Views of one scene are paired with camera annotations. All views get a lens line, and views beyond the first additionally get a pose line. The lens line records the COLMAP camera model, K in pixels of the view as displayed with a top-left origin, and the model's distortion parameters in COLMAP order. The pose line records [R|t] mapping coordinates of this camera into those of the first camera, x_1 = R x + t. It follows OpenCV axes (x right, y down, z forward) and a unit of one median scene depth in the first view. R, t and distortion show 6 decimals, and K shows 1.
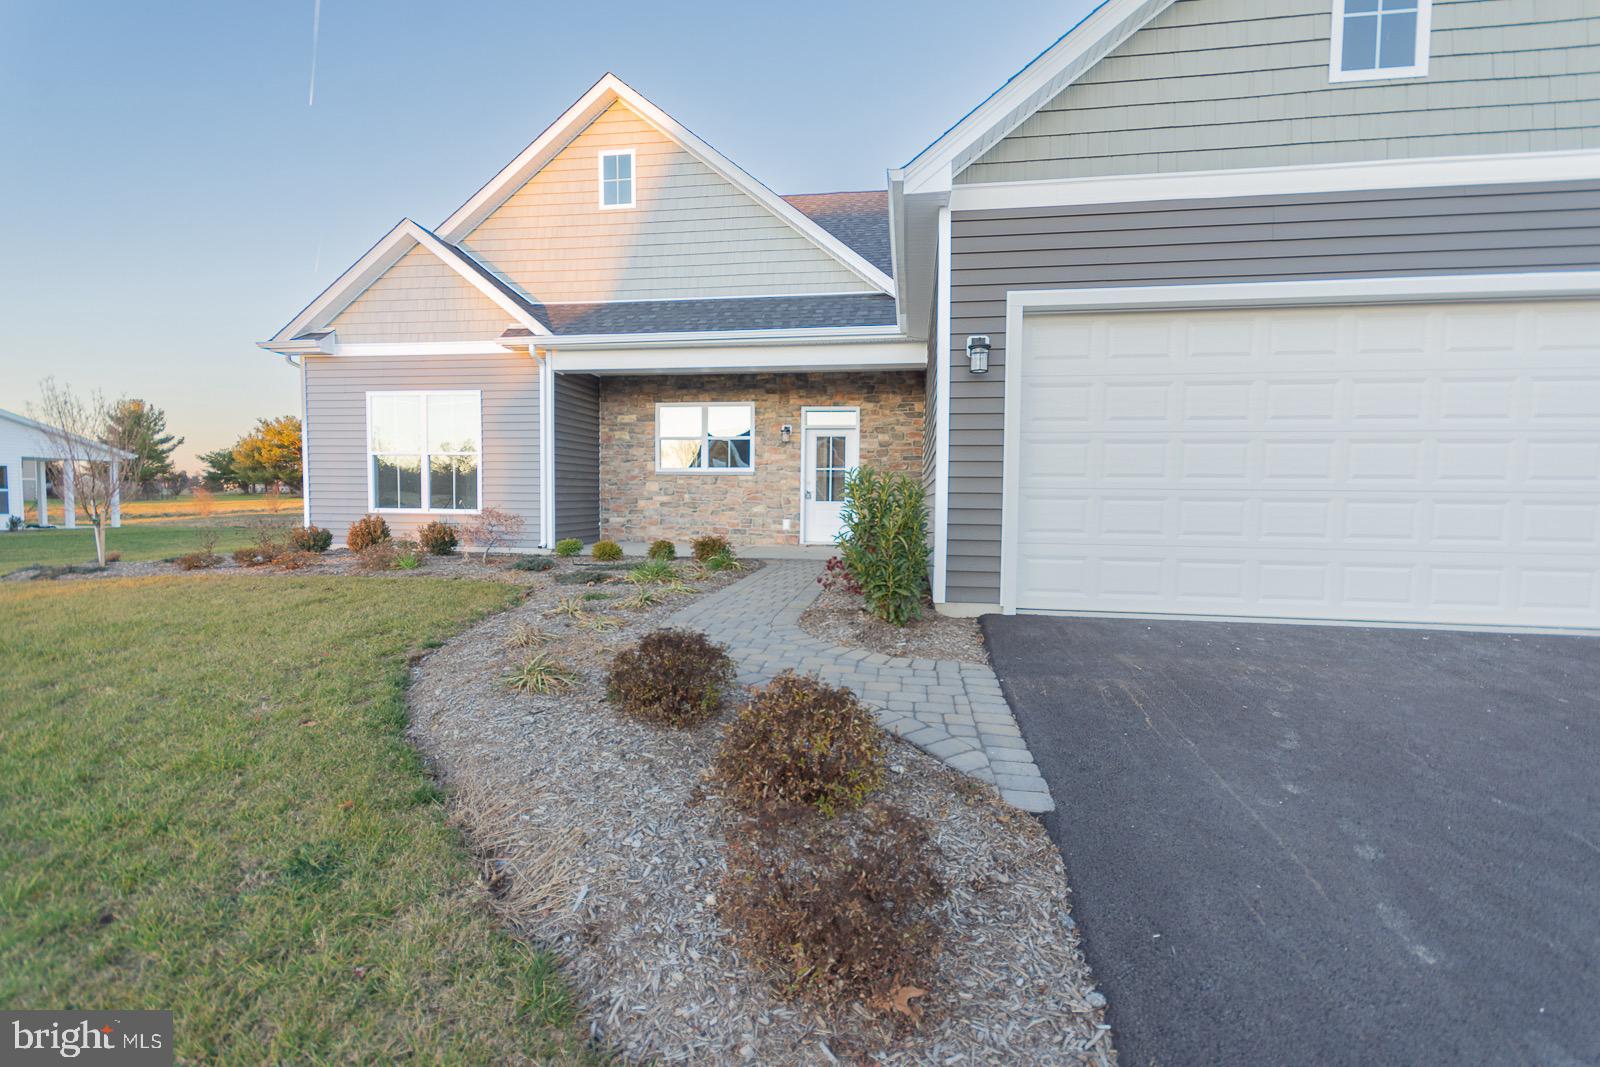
lens RADIAL K [[714.5, 0, 802.7], [0, 714.5, 527.5], [0, 0, 1]] dist [0.012519, 0.000160]
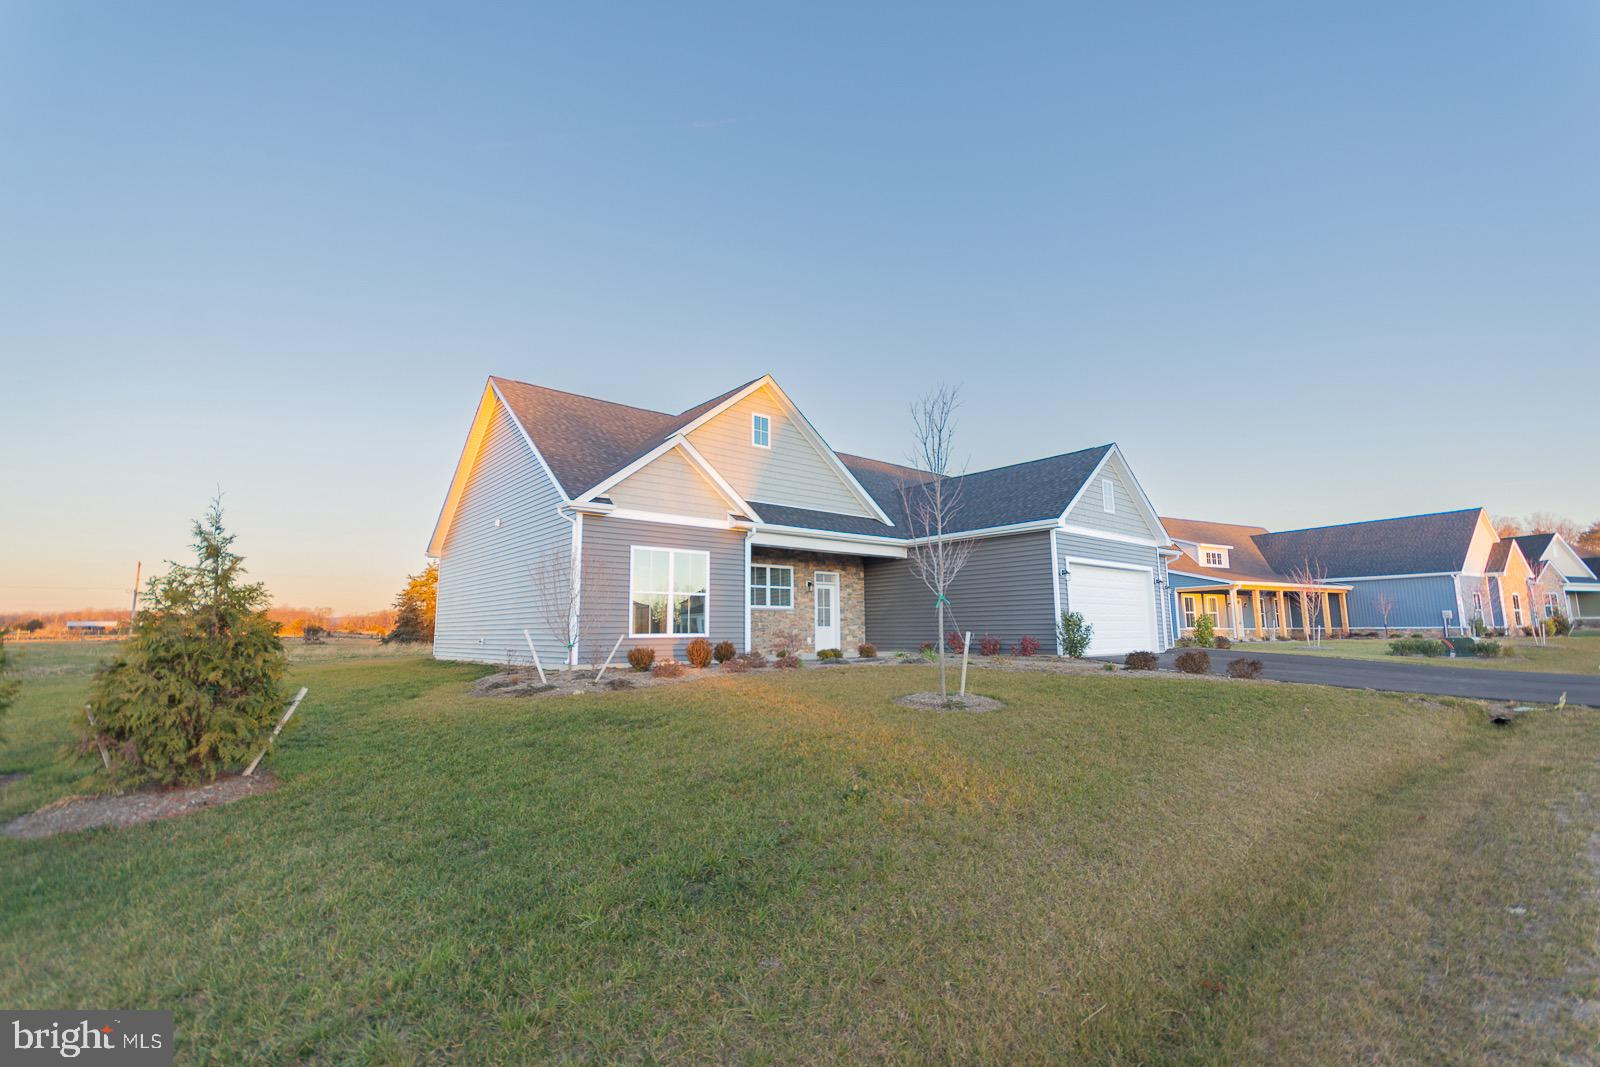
lens RADIAL K [[703.3, 0, 800.0], [0, 703.3, 533.5], [0, 0, 1]] dist [0.005413, -0.001459]
pose [[0.654406, 0.091276, 0.750614, -1.392874], [0.046283, 0.985991, -0.160249, 0.012405], [-0.754726, 0.139608, 0.641014, -0.073747]]
